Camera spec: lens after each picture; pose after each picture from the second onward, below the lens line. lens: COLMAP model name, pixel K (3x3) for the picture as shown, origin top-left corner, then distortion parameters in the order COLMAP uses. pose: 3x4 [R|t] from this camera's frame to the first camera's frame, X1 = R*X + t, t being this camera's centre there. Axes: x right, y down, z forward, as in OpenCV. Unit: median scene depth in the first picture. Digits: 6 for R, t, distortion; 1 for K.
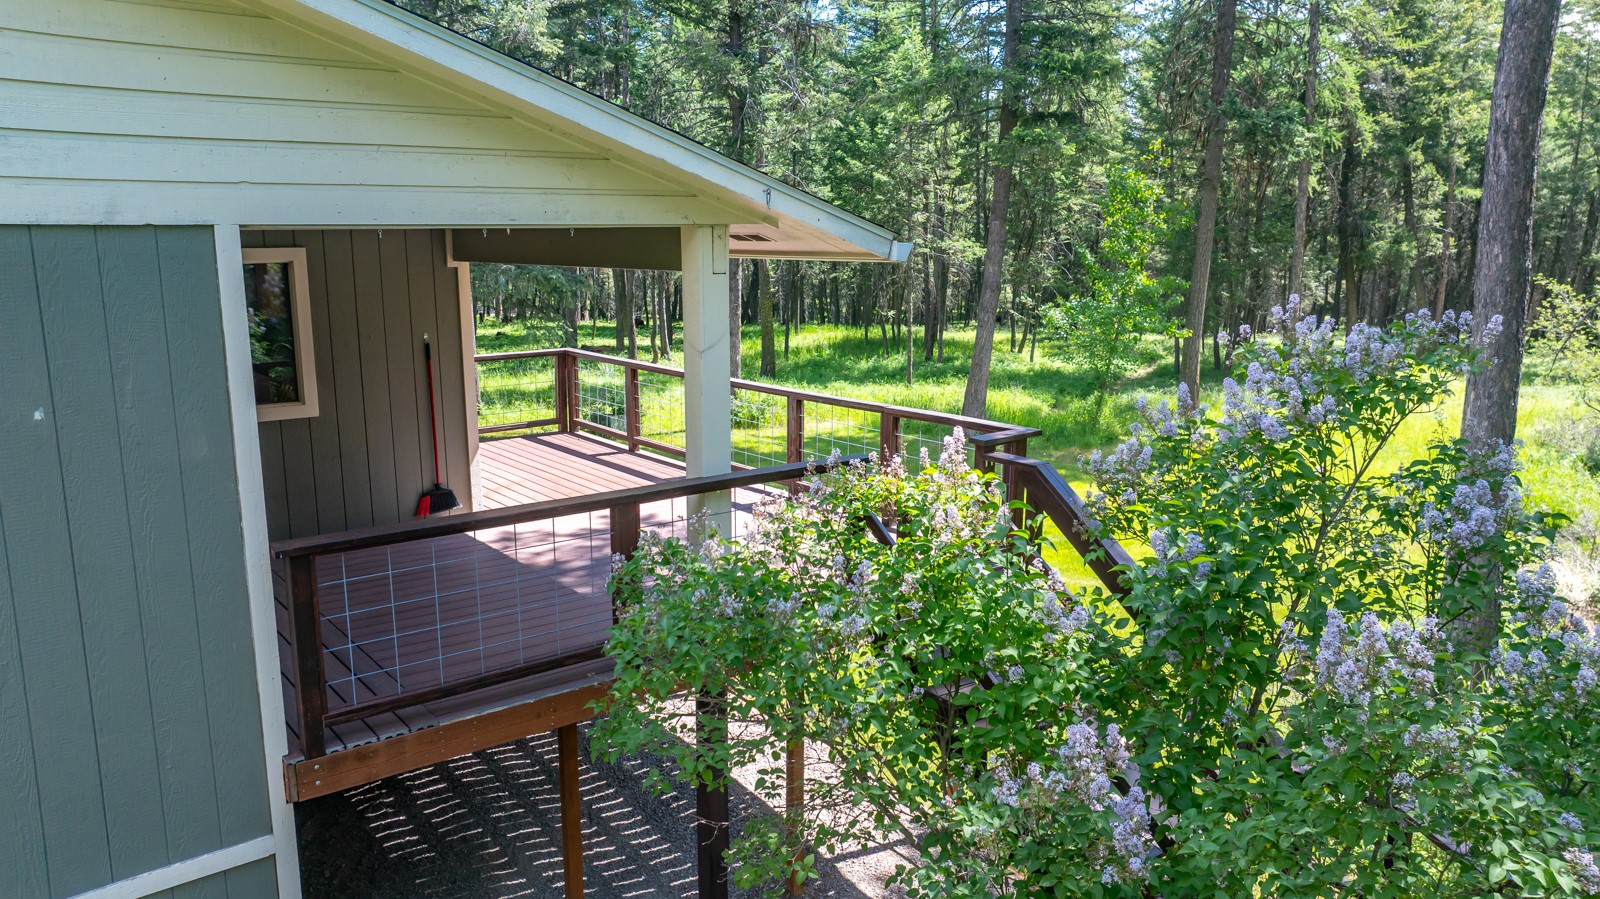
lens RADIAL K [[1126.7, 0, 800.0], [0, 1126.7, 449.5], [0, 0, 1]] dist [-0.050334, 0.003740]
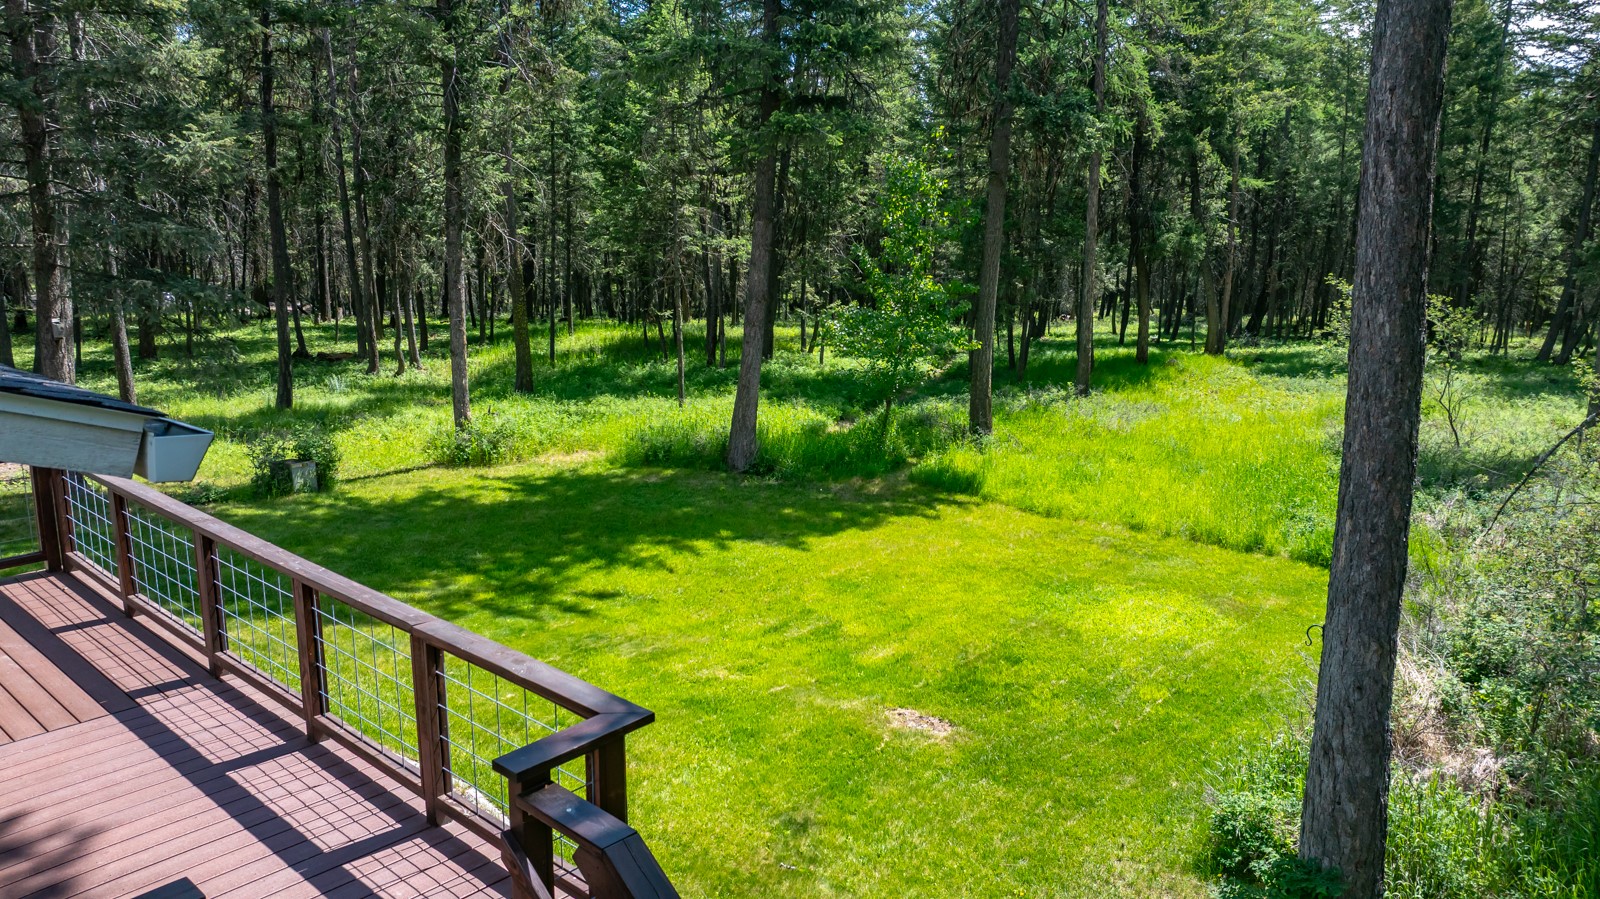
lens RADIAL K [[1131.0, 0, 822.7], [0, 1131.0, 447.6], [0, 0, 1]] dist [0.006208, -0.180027]
pose [[0.982377, -0.033514, 0.183880, 0.037679], [0.031026, 0.999384, 0.016390, -0.027663], [-0.184316, -0.010396, 0.982812, 0.087906]]
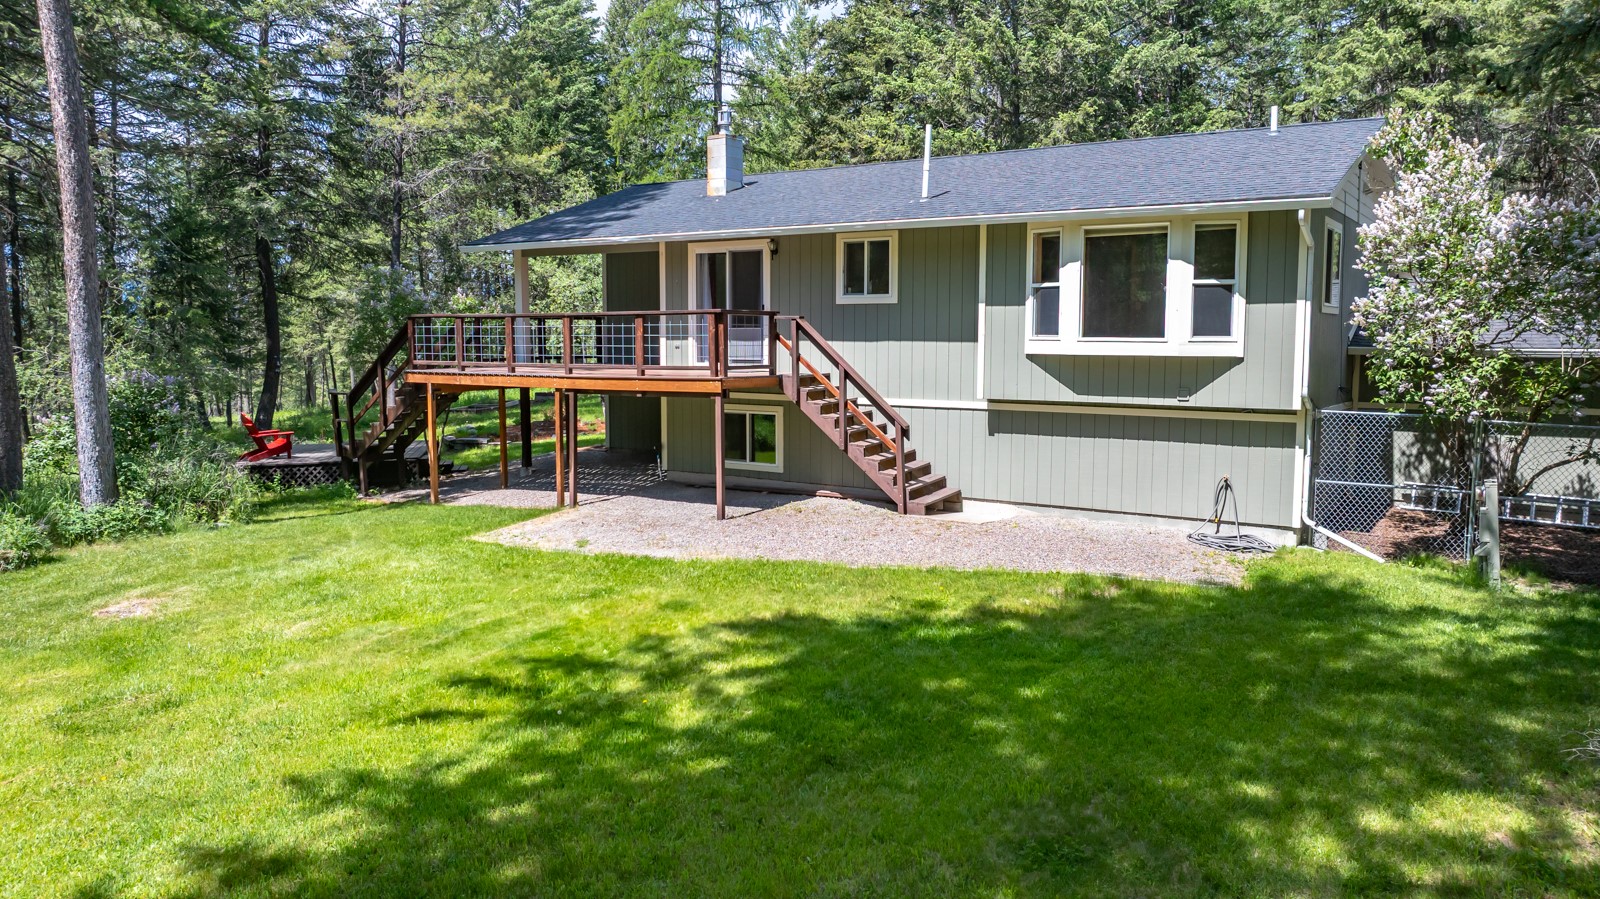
lens RADIAL K [[1072.2, 0, 800.0], [0, 1072.2, 449.5], [0, 0, 1]] dist [-0.000828, -0.000306]
pose [[-0.945838, 0.036765, -0.322551, 0.030943], [-0.058397, 0.958091, 0.280449, -0.101549], [0.319344, 0.284095, -0.904052, 0.773630]]
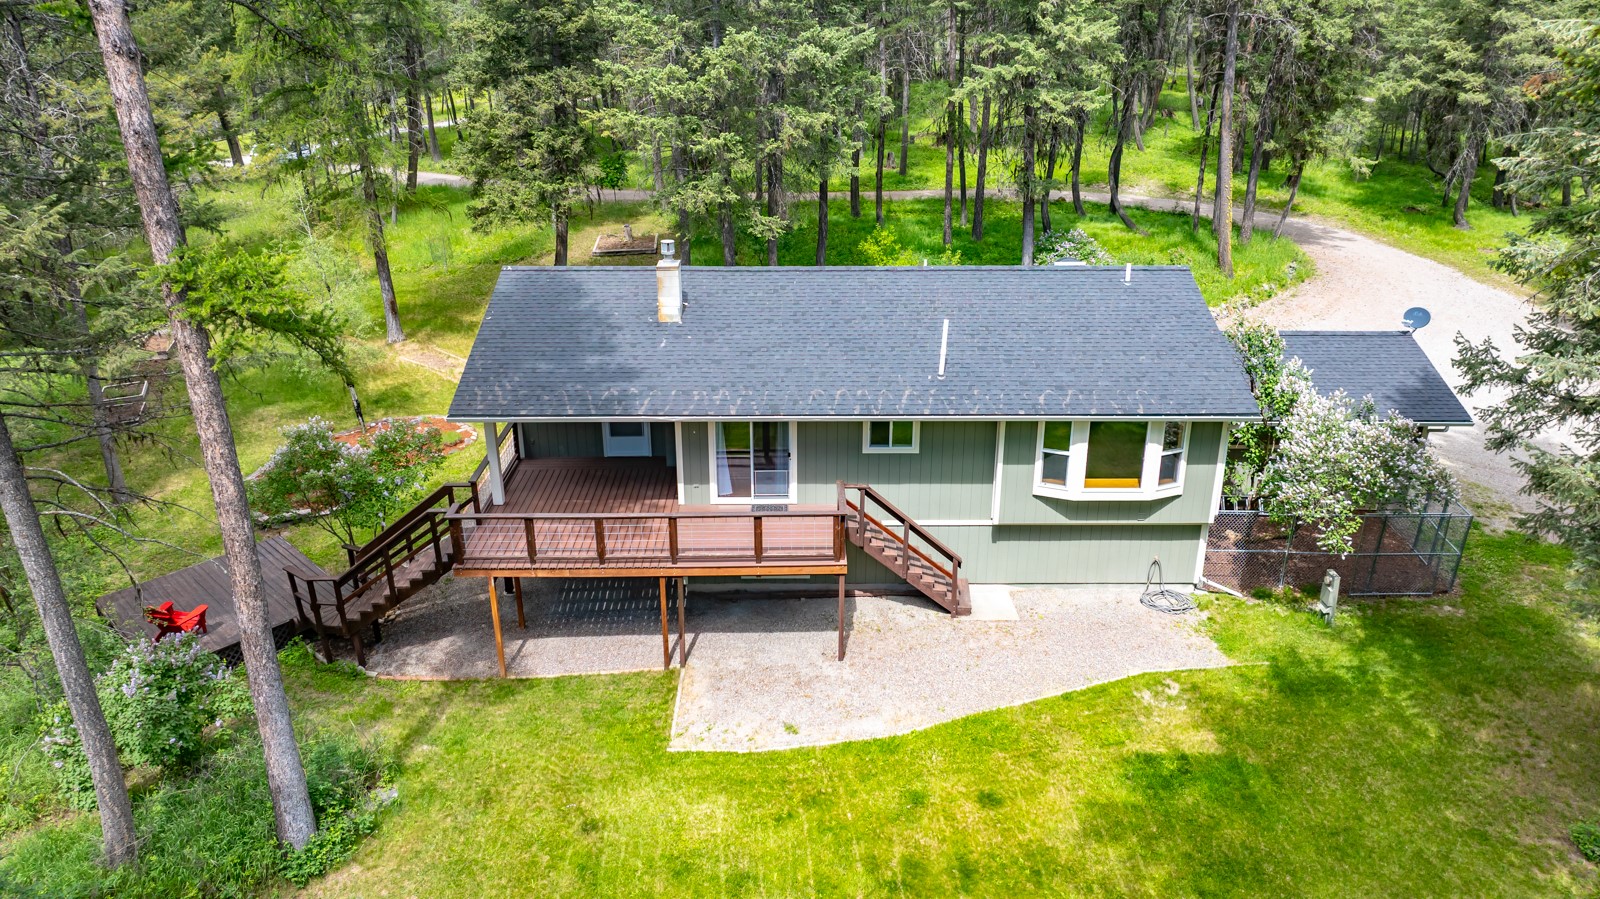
lens RADIAL K [[1072.2, 0, 800.0], [0, 1072.2, 449.5], [0, 0, 1]] dist [-0.000828, -0.000306]
pose [[-0.611754, 0.297337, -0.733040, 0.312692], [-0.137100, 0.872793, 0.468440, -0.305091], [0.779077, 0.387069, -0.493170, 0.586197]]
